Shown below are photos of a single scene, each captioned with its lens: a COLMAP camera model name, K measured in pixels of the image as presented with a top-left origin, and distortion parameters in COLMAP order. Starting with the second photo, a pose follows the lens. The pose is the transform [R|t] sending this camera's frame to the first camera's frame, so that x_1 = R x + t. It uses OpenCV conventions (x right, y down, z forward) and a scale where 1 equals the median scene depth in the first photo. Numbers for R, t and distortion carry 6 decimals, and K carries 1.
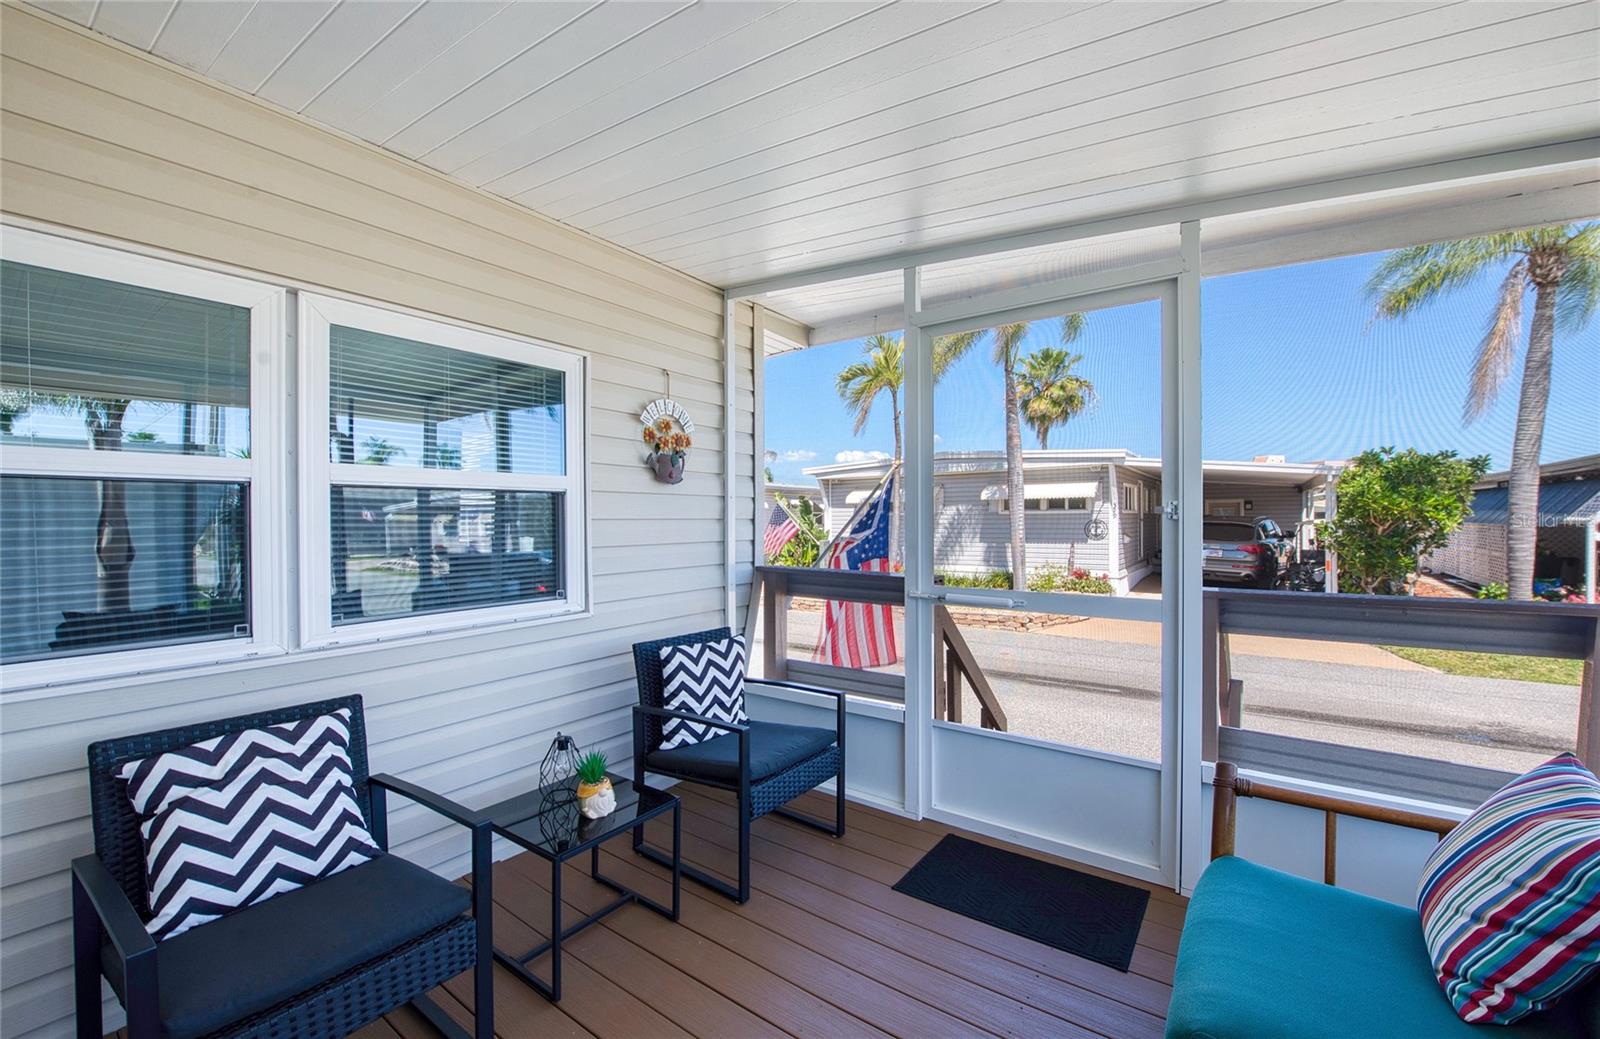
lens RADIAL K [[649.6, 0, 789.7], [0, 649.6, 528.6], [0, 0, 1]] dist [-0.011720, -0.001785]
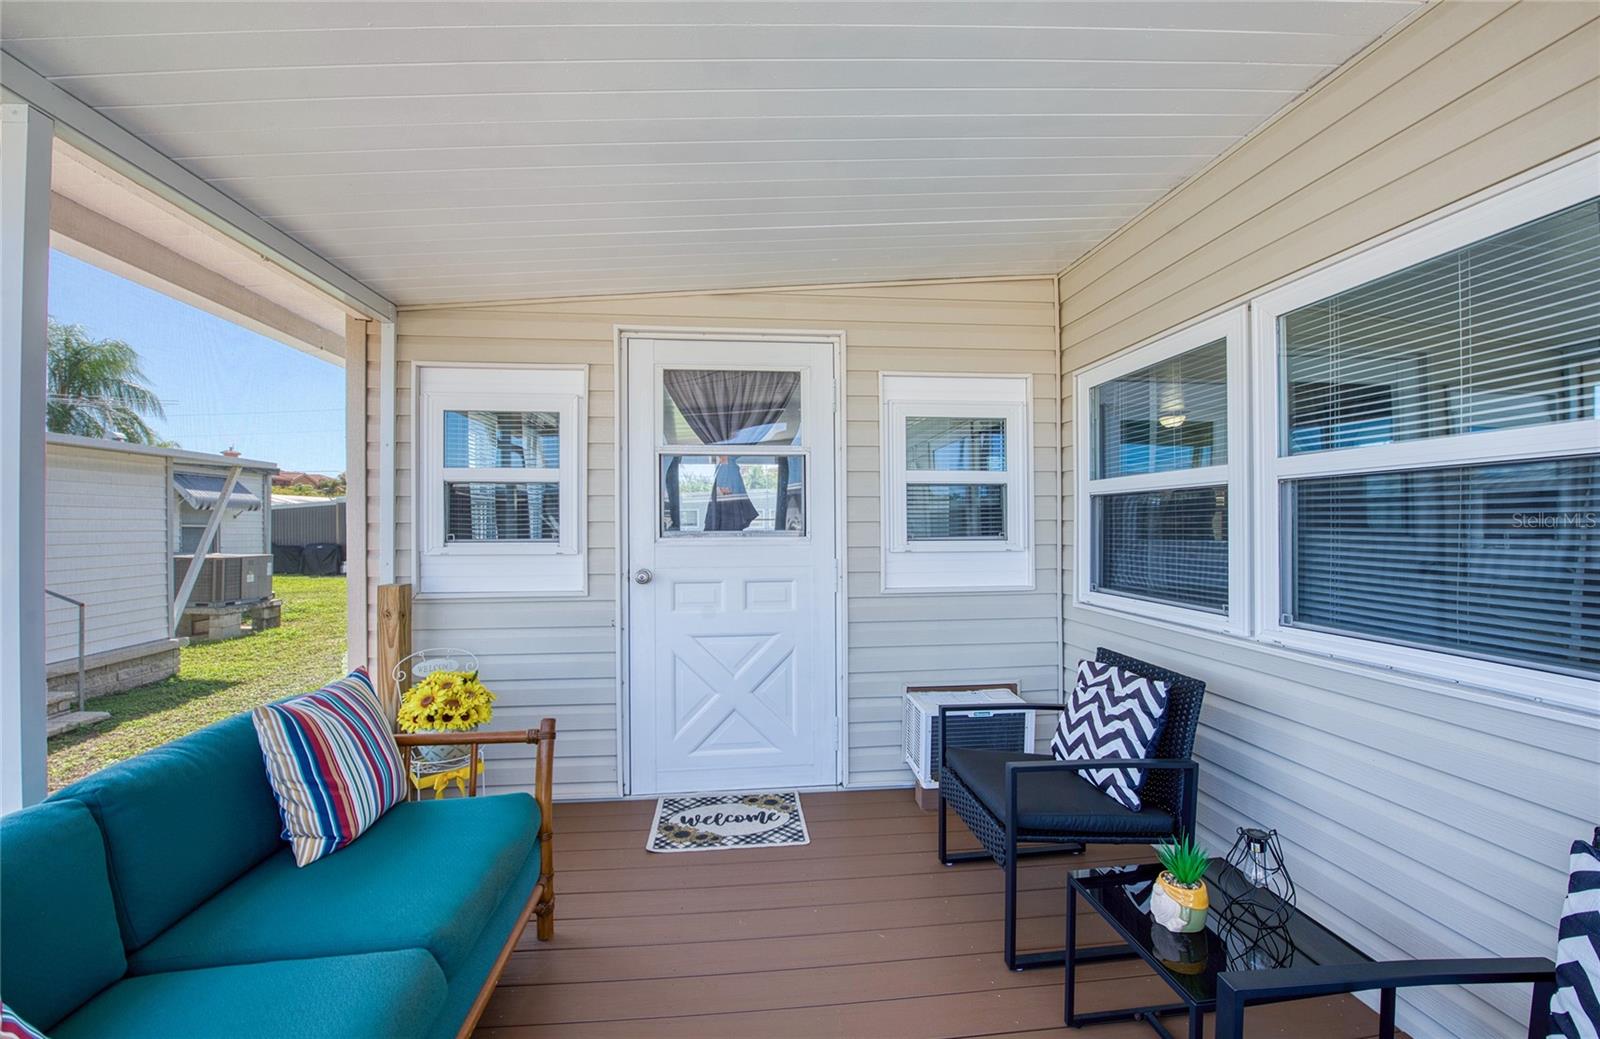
lens RADIAL K [[649.6, 0, 796.6], [0, 649.6, 520.3], [0, 0, 1]] dist [-0.011720, -0.001785]
pose [[-0.733641, 0.008976, -0.679478, 0.367660], [0.004745, 0.999956, 0.008087, -0.013210], [0.679520, 0.002709, -0.733652, 0.908716]]
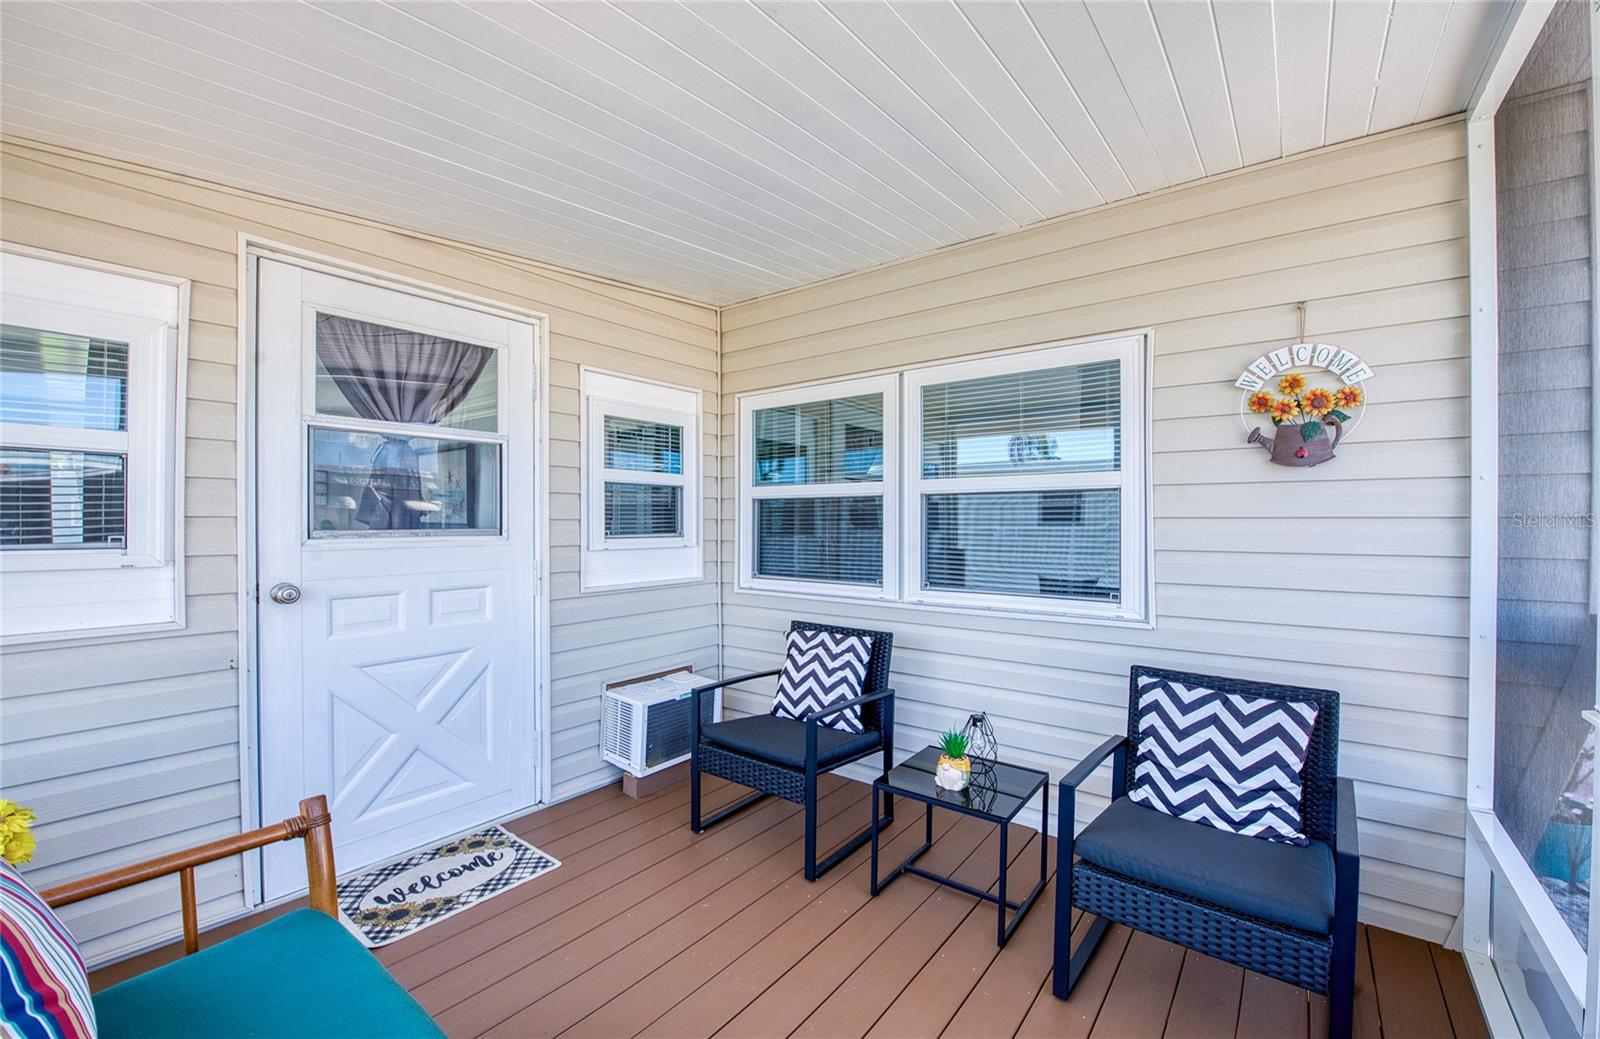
lens RADIAL K [[649.6, 0, 800.6], [0, 649.6, 517.4], [0, 0, 1]] dist [-0.011720, -0.001785]
pose [[-0.019082, 0.003774, -0.999811, 0.590909], [-0.010929, 0.999932, 0.003983, -0.012862], [0.999758, 0.011003, -0.019039, 0.558387]]
